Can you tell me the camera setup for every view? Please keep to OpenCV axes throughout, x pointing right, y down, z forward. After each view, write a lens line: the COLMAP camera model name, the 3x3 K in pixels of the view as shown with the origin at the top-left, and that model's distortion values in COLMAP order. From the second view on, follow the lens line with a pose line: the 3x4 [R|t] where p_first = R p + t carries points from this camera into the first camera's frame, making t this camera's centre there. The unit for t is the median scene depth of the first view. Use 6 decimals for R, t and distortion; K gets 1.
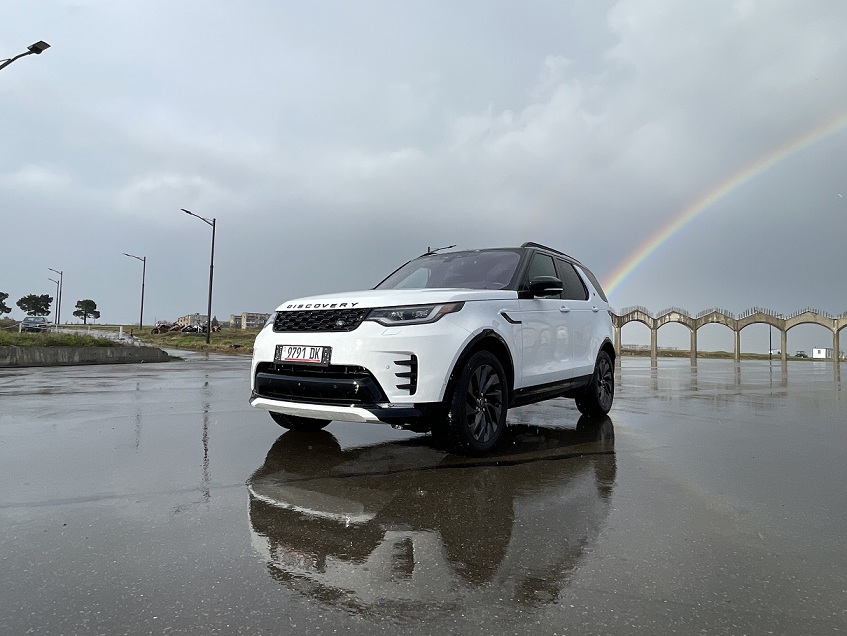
lens RADIAL K [[569.1, 0, 423.5], [0, 569.1, 318.0], [0, 0, 1]] dist [-0.006162, -0.000013]
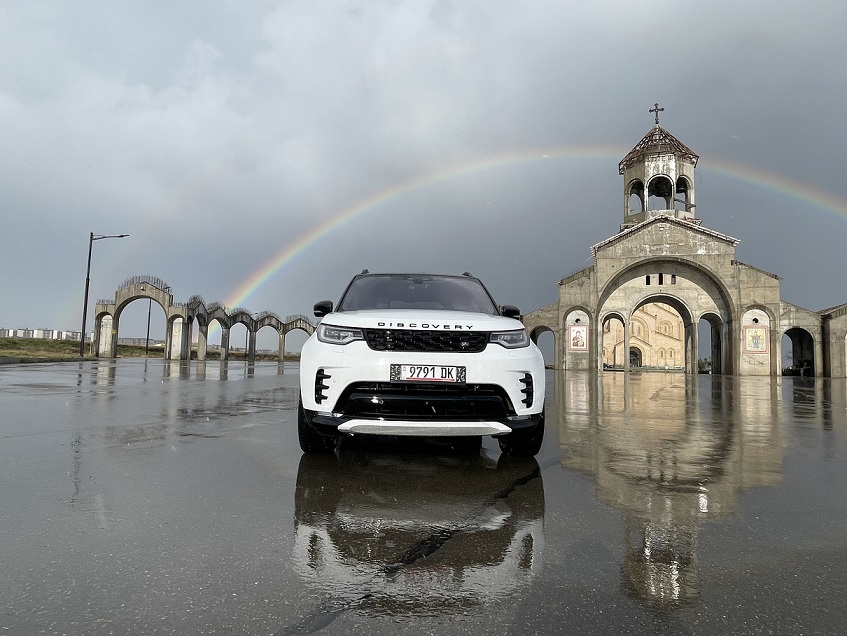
lens RADIAL K [[575.1, 0, 423.5], [0, 575.1, 318.0], [0, 0, 1]] dist [0.031749, 0.001935]
pose [[0.789375, 0.044735, 0.612279, -0.855379], [-0.041052, 0.998956, -0.020060, -0.015190], [-0.612537, -0.009301, 0.790387, 0.186824]]
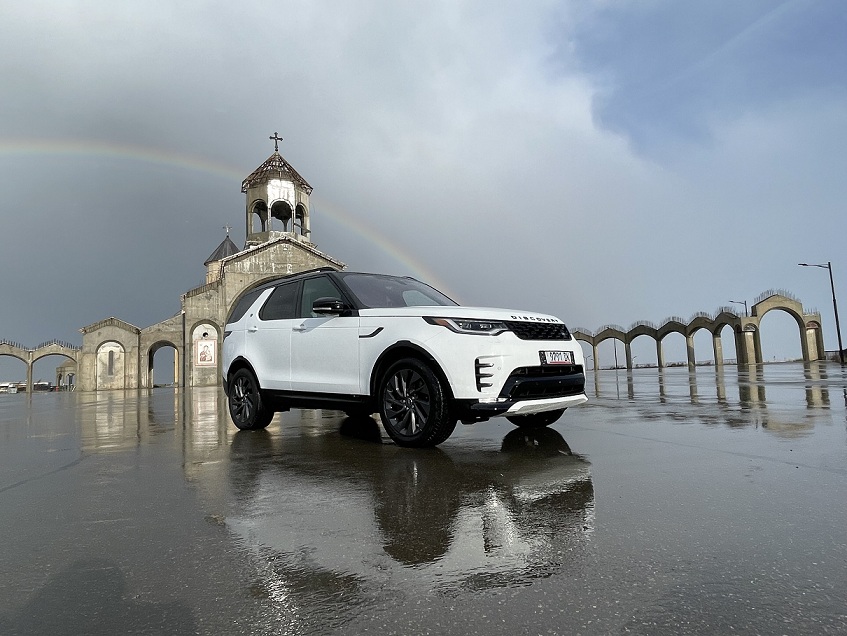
lens RADIAL K [[575.1, 0, 423.5], [0, 575.1, 318.0], [0, 0, 1]] dist [0.031749, 0.001935]
pose [[0.157912, 0.070071, 0.984964, -1.491218], [-0.008449, 0.997538, -0.069611, 0.066459], [-0.987417, 0.002670, 0.158115, 1.085067]]
